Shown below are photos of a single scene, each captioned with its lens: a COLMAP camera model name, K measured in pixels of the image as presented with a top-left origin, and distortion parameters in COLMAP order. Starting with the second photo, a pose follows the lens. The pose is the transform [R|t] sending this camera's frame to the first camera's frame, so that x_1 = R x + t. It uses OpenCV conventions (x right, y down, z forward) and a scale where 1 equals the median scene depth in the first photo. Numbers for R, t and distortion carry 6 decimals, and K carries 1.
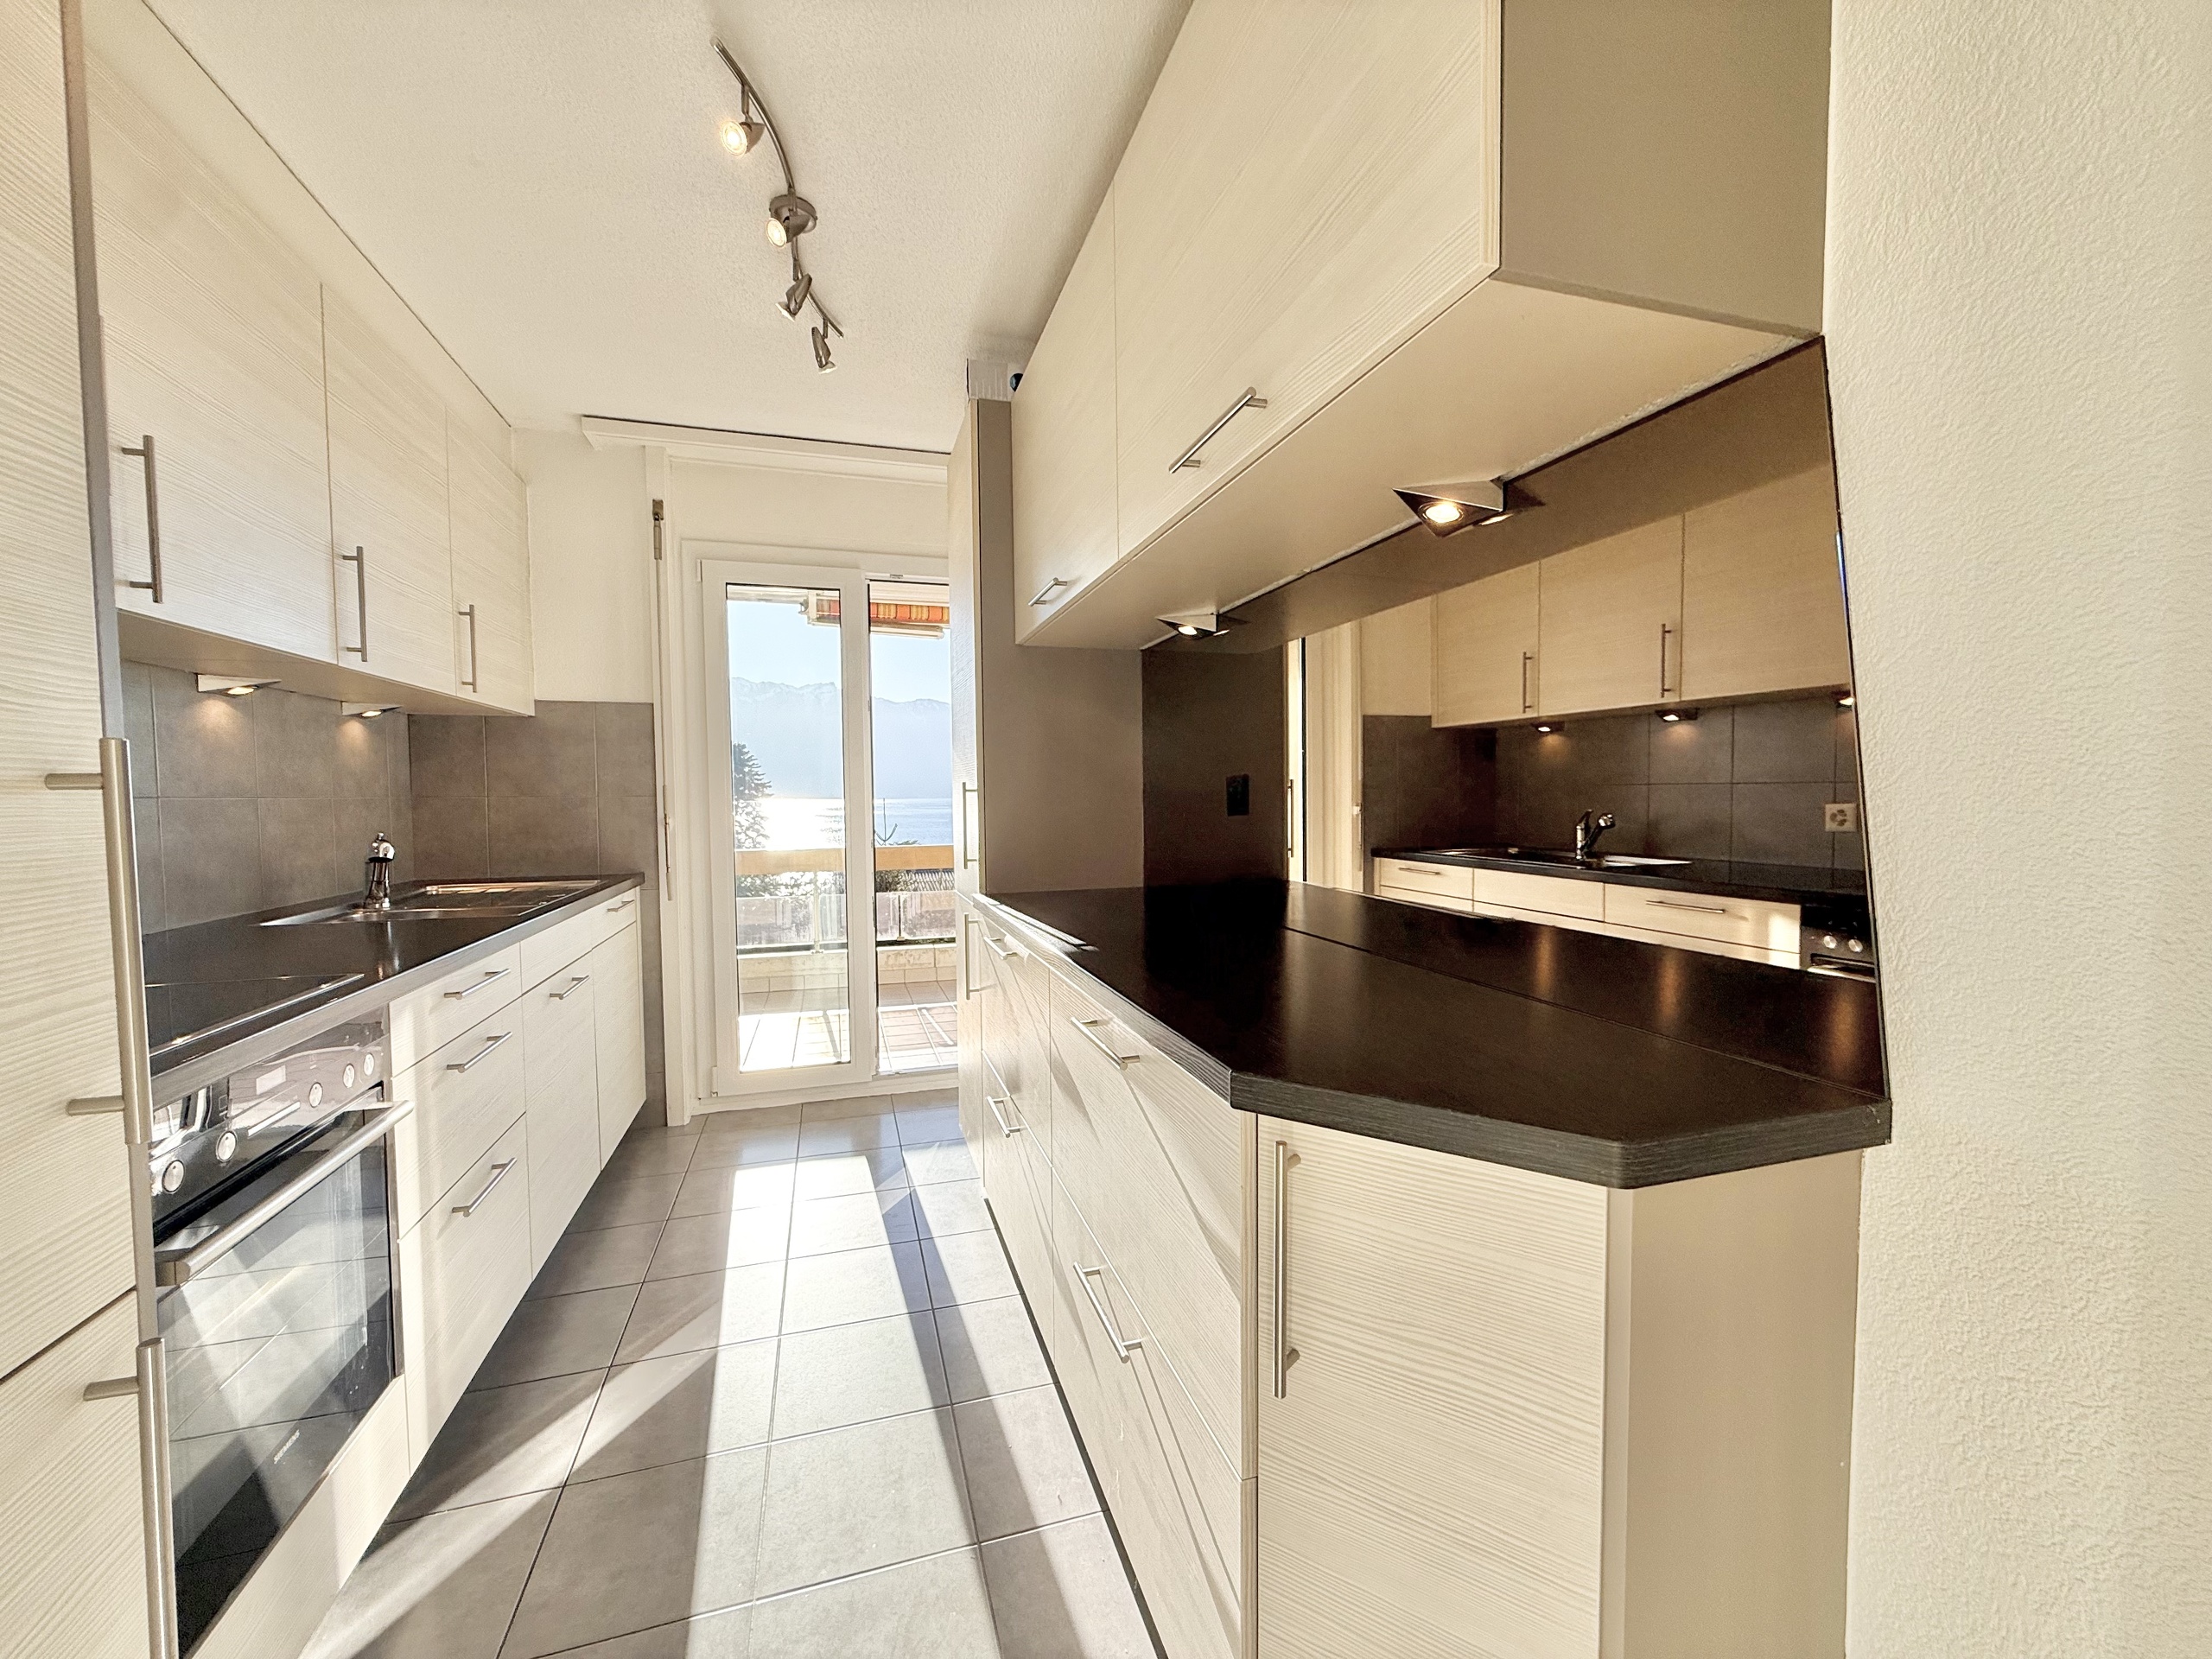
lens RADIAL K [[879.6, 0, 1106.5], [0, 879.6, 833.6], [0, 0, 1]] dist [0.003434, 0.000005]
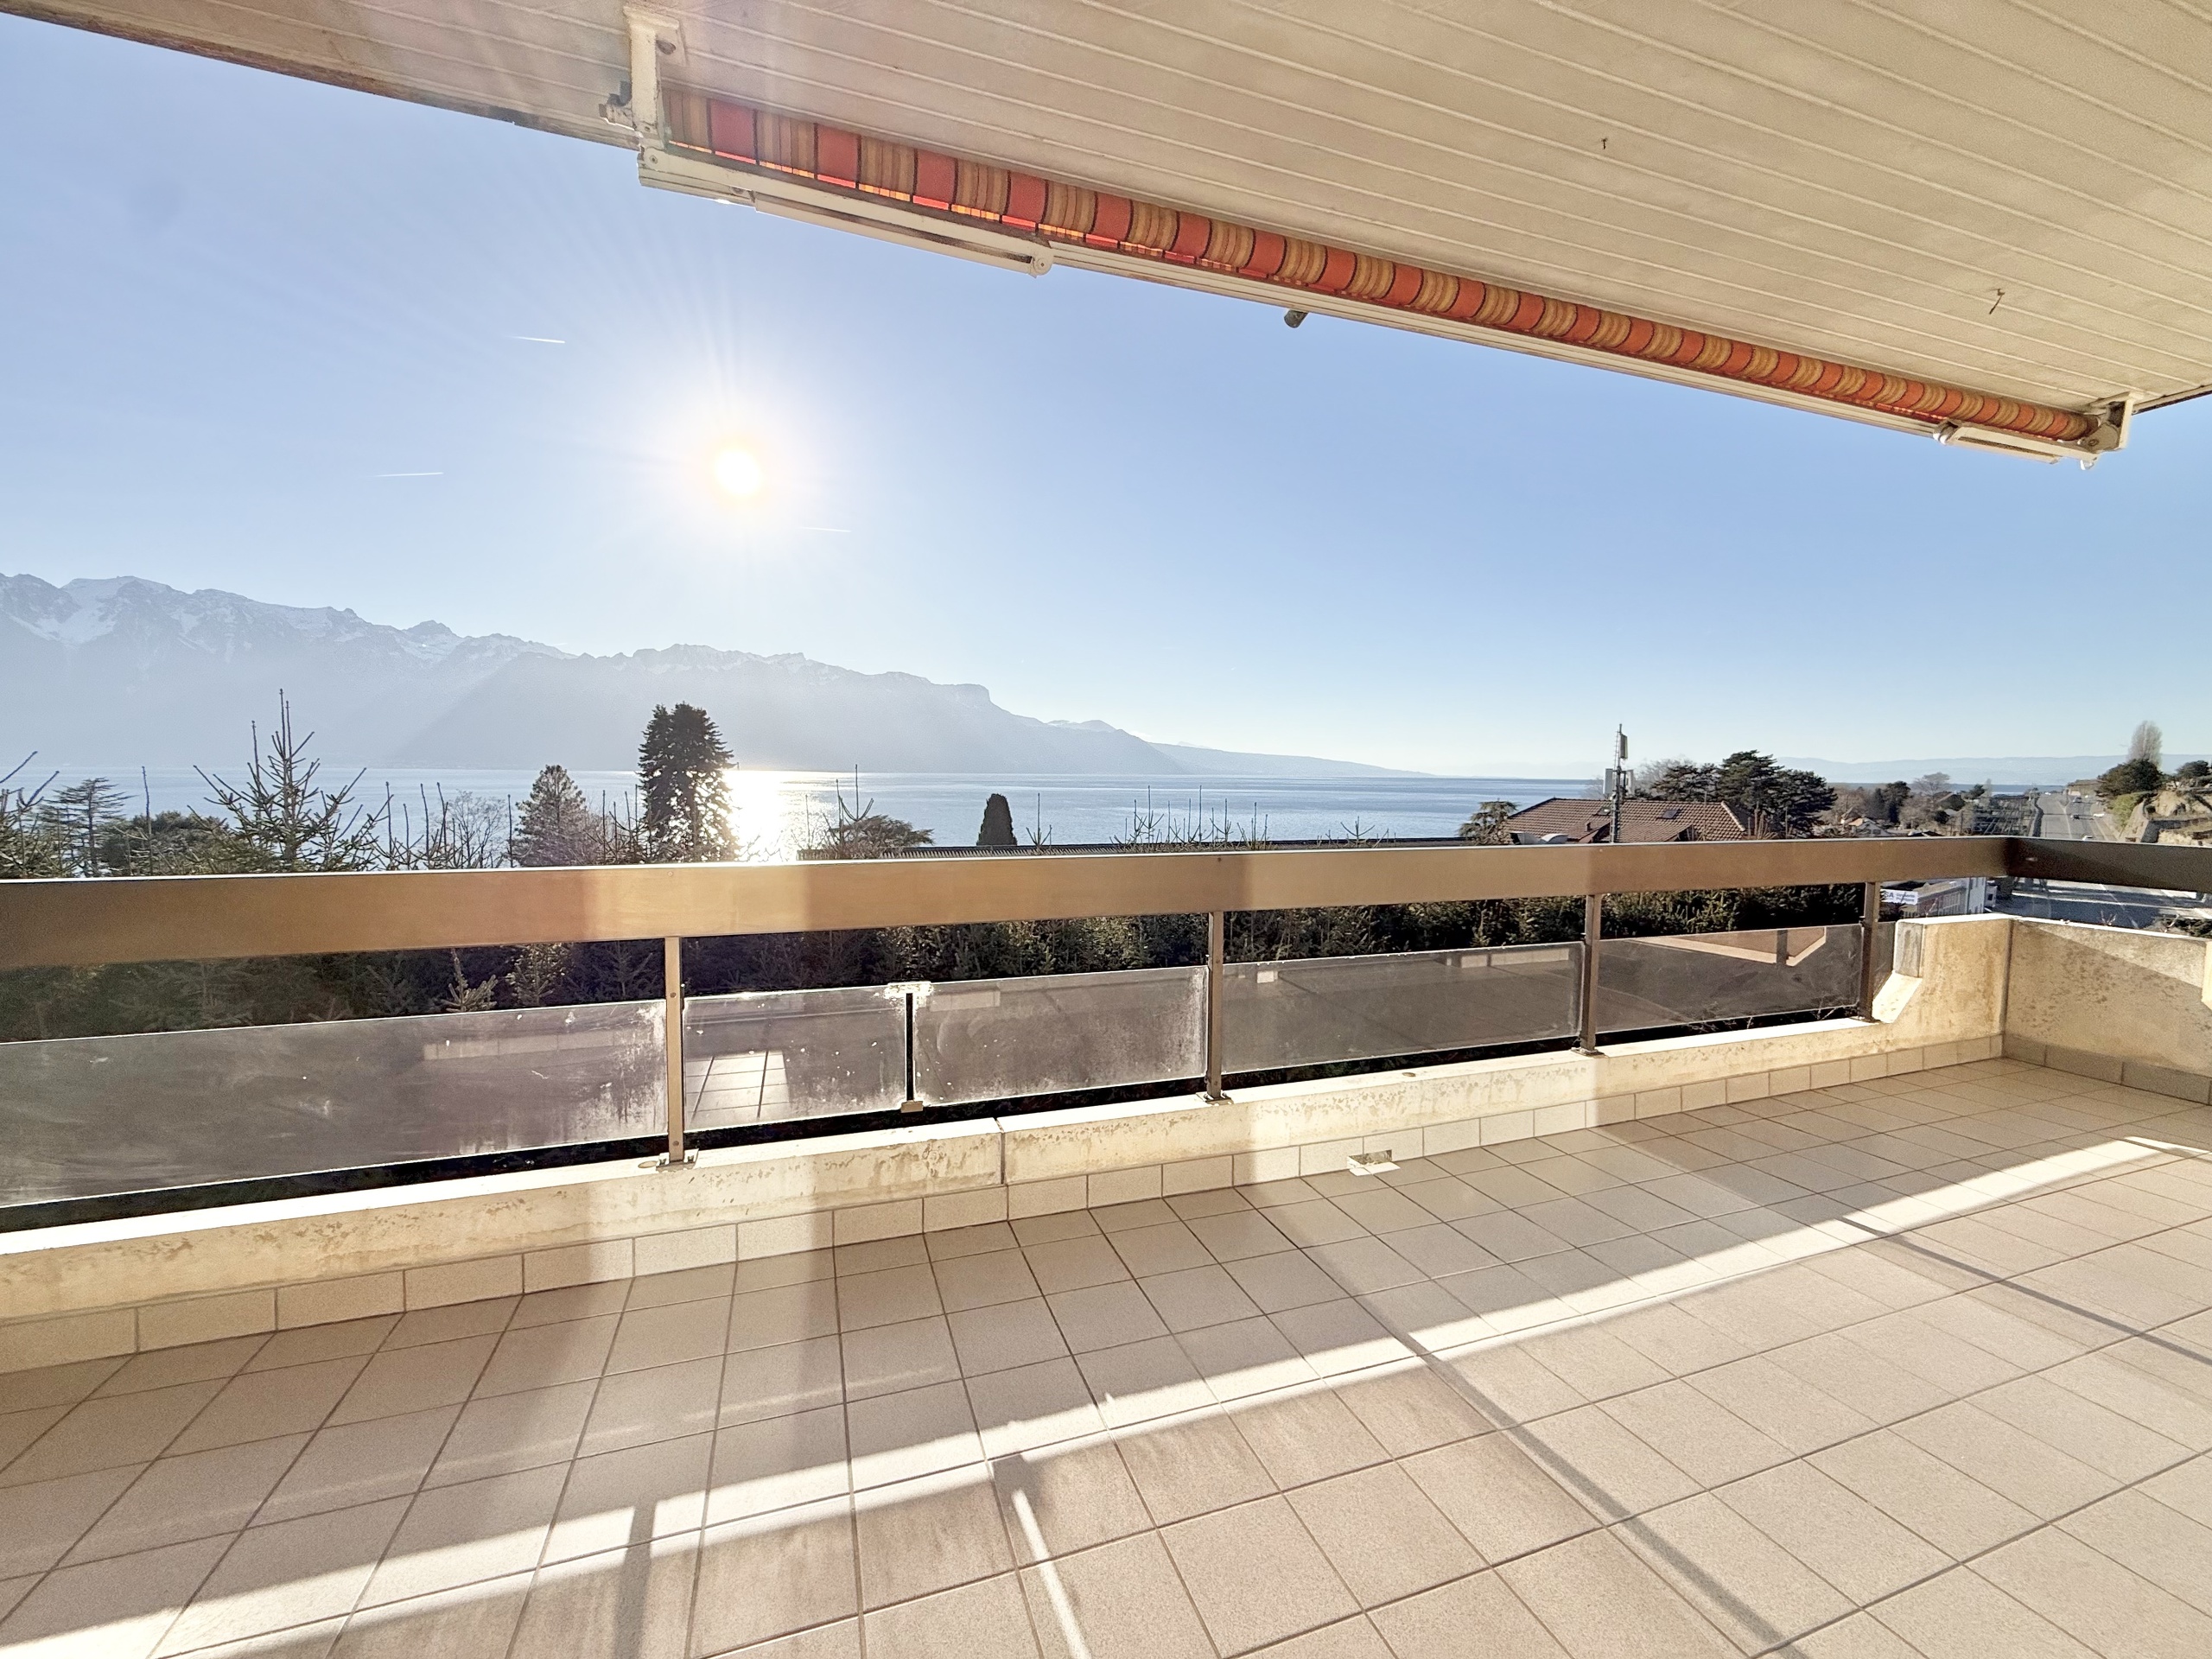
lens RADIAL K [[879.6, 0, 1092.2], [0, 879.6, 828.4], [0, 0, 1]] dist [0.003434, 0.000005]
pose [[0.999545, 0.022535, 0.020025, -0.167893], [-0.022867, 0.999602, 0.016491, -0.006567], [-0.019645, -0.016942, 0.999663, 0.629938]]
